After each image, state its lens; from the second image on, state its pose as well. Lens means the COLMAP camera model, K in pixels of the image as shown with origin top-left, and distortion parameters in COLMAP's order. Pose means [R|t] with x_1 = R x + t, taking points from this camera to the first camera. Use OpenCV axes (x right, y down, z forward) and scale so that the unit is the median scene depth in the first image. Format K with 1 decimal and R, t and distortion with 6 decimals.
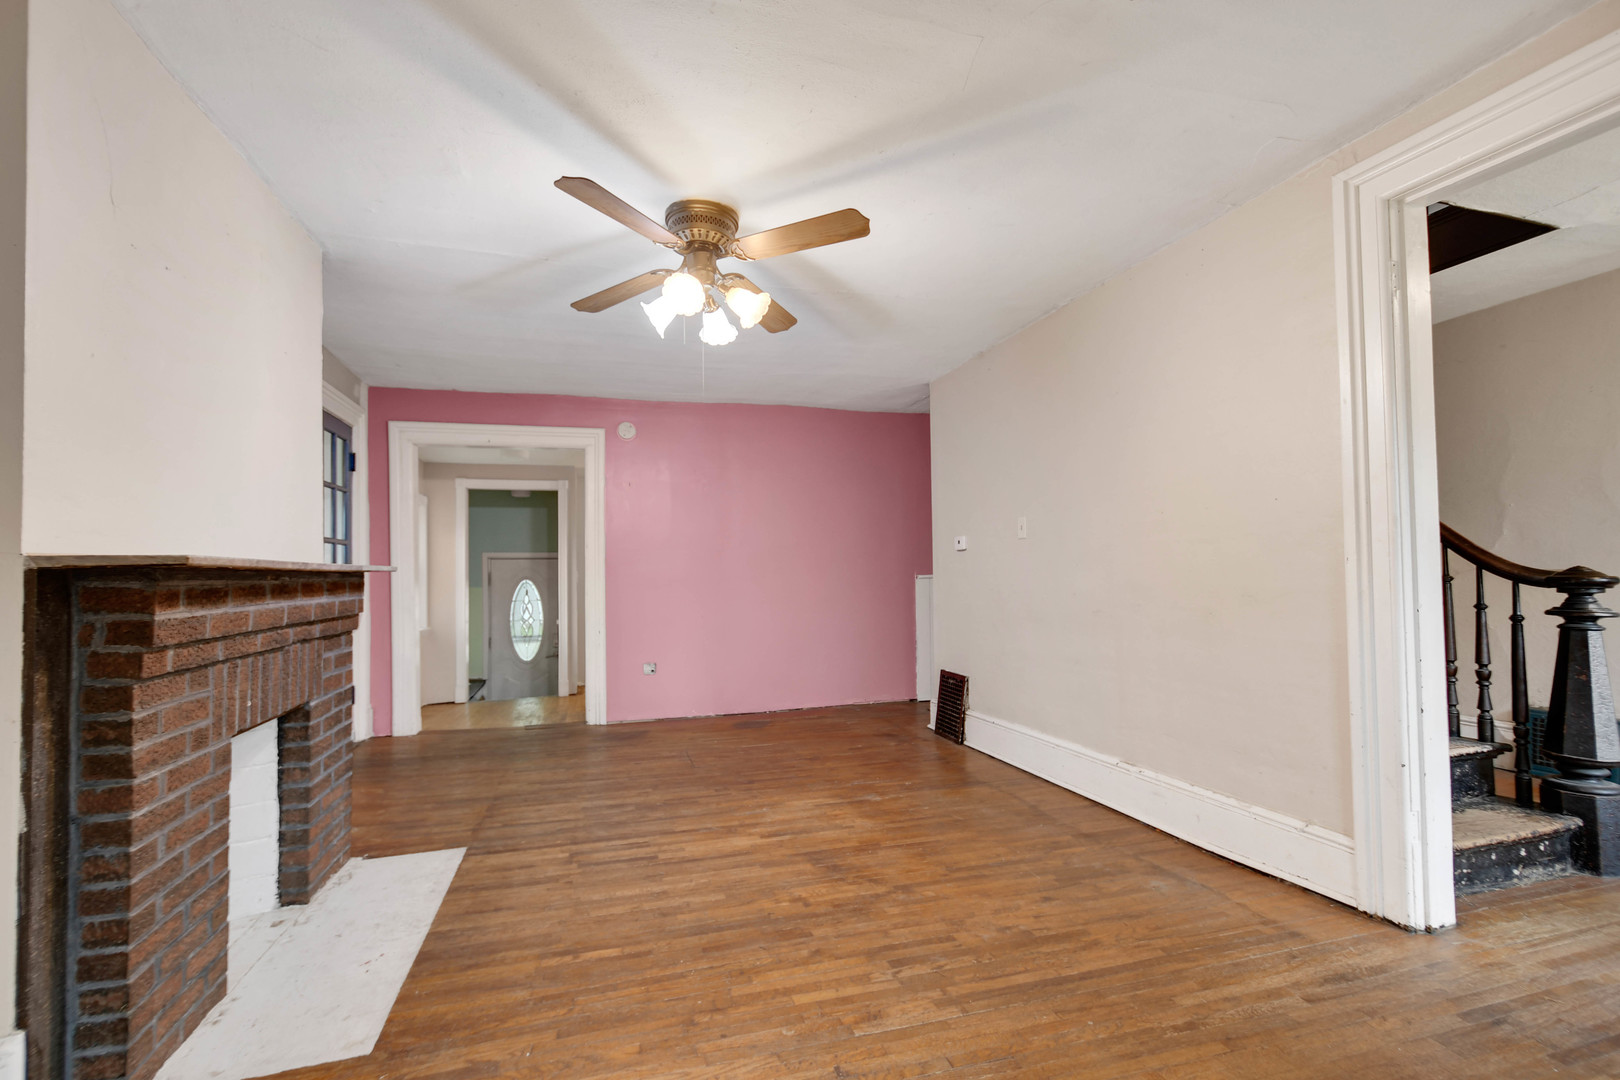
lens RADIAL K [[719.8, 0, 801.0], [0, 719.8, 551.3], [0, 0, 1]] dist [-0.004526, -0.001095]
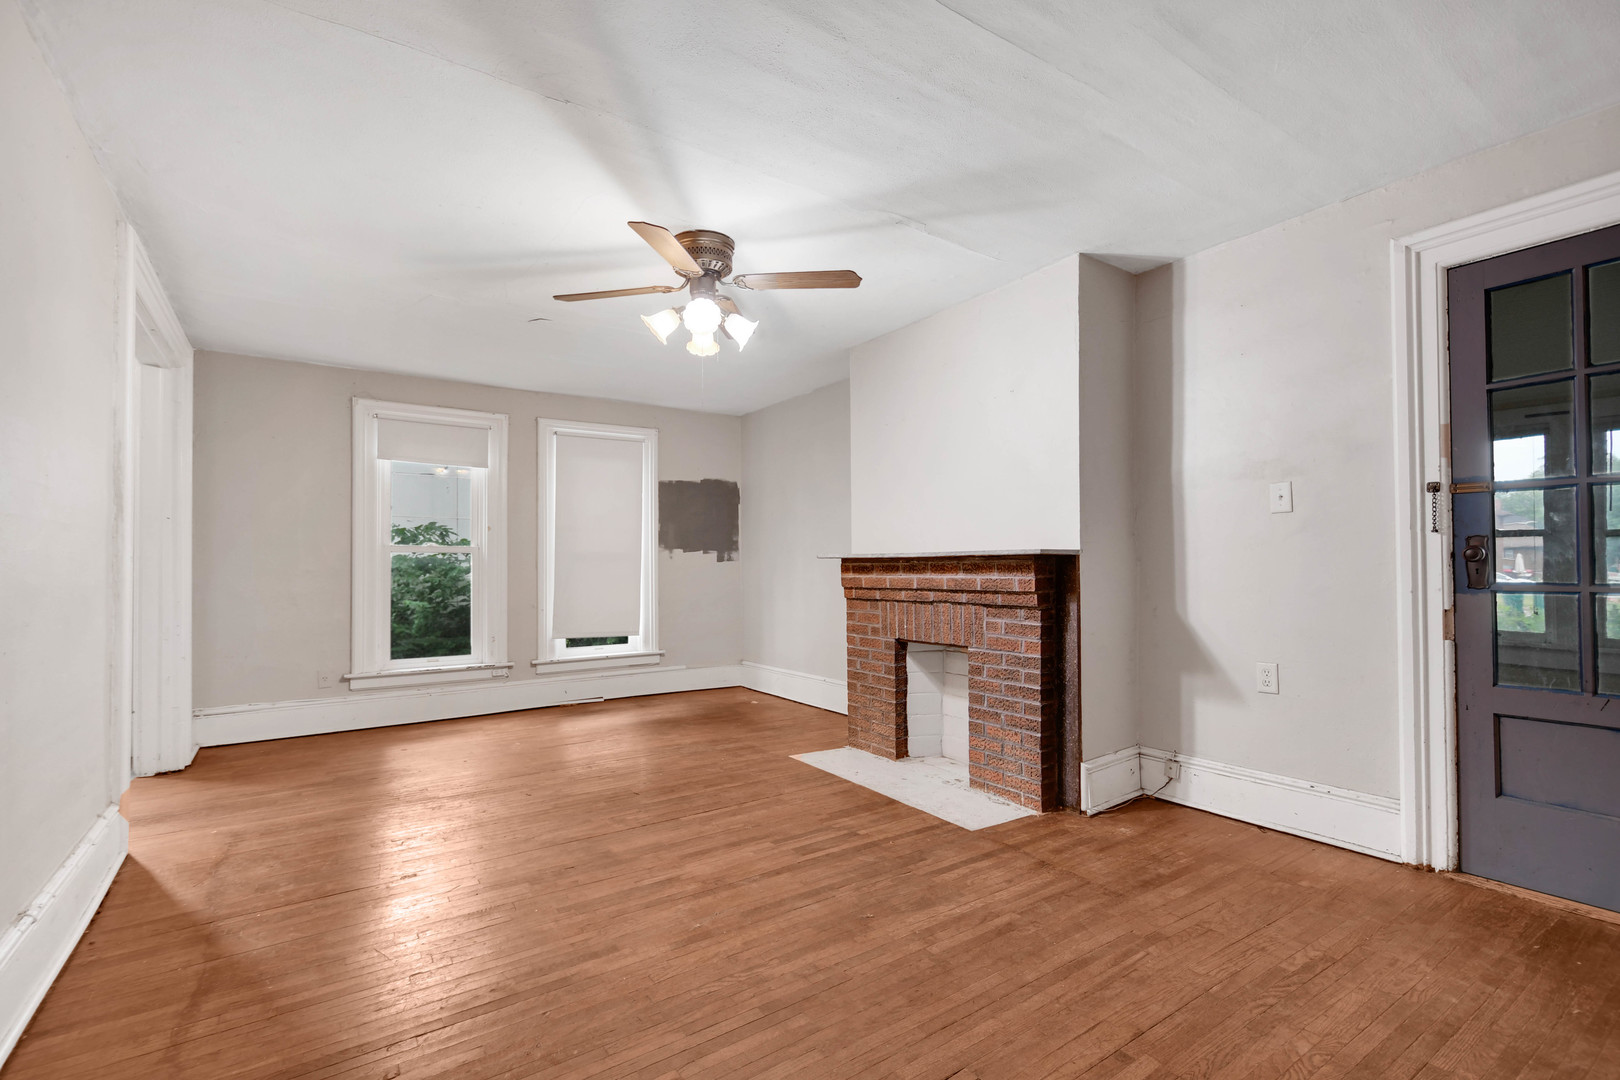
lens RADIAL K [[719.8, 0, 800.9], [0, 719.8, 550.1], [0, 0, 1]] dist [-0.004526, -0.001095]
pose [[-0.950199, 0.008450, -0.311529, 0.072394], [0.025047, 0.998469, -0.049314, 0.070722], [0.310635, -0.054661, -0.948956, 2.039074]]
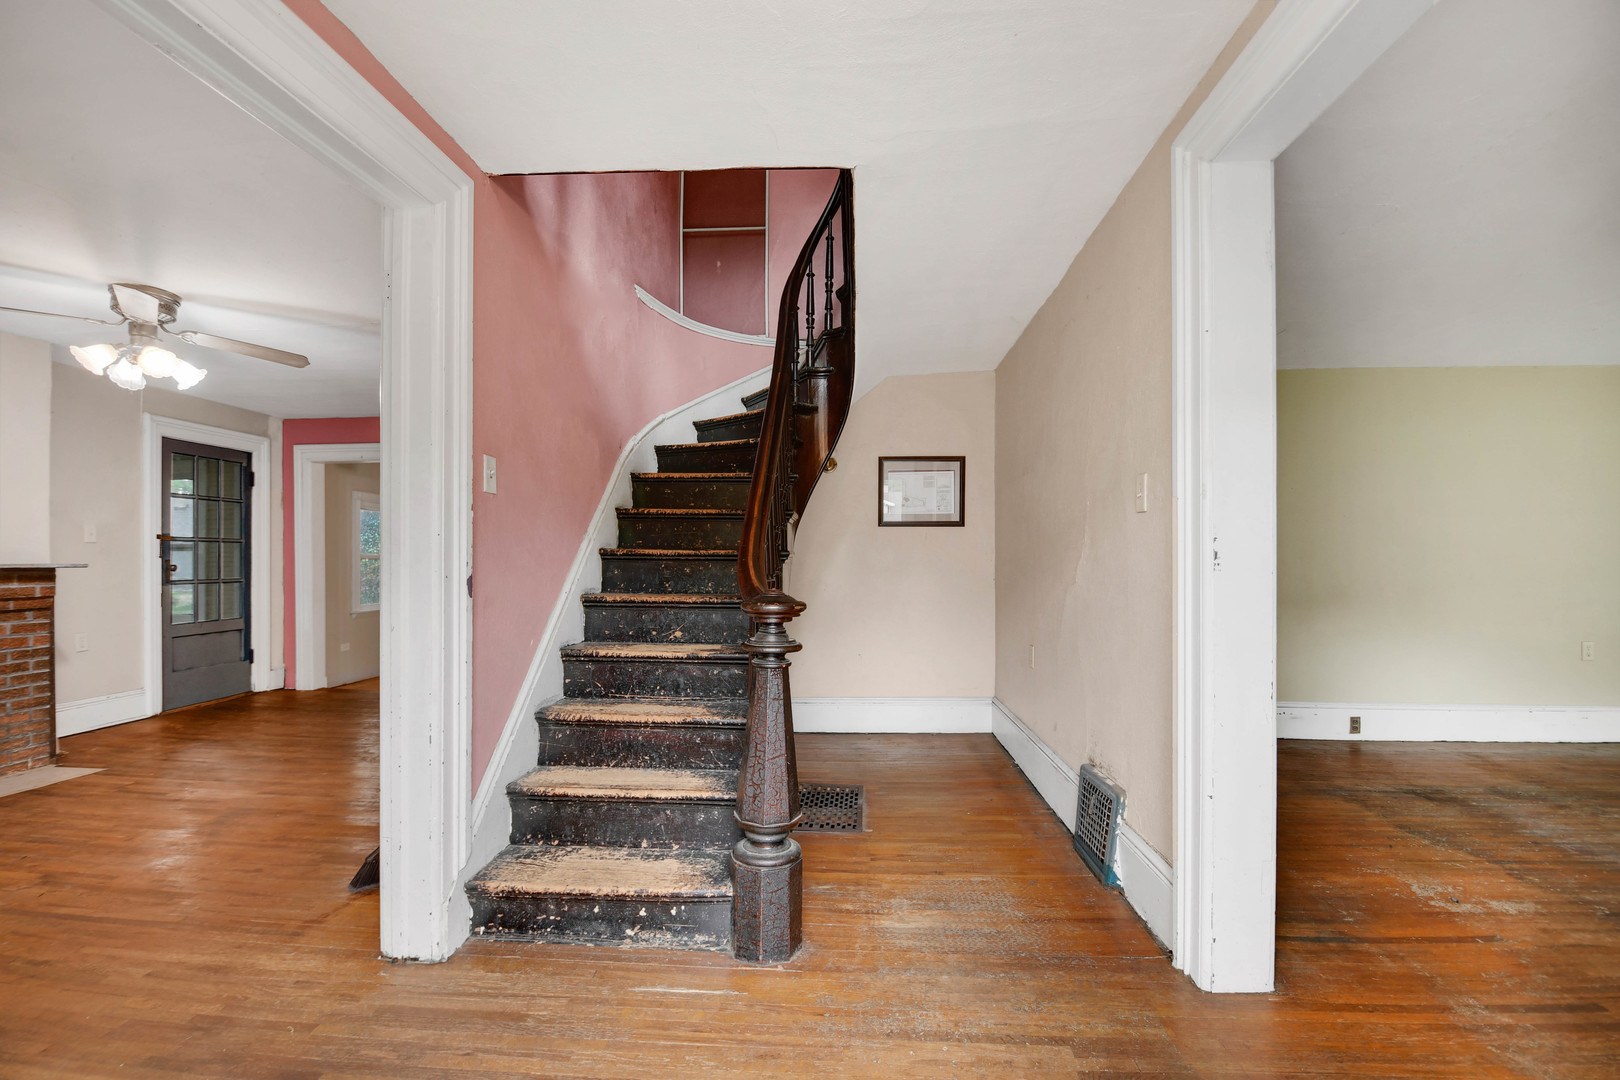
lens RADIAL K [[719.8, 0, 813.7], [0, 719.8, 557.5], [0, 0, 1]] dist [-0.004526, -0.001095]
pose [[0.938819, 0.017375, -0.343973, 1.348196], [-0.009107, 0.999630, 0.025635, -0.042388], [0.344291, -0.020934, 0.938630, 0.212900]]
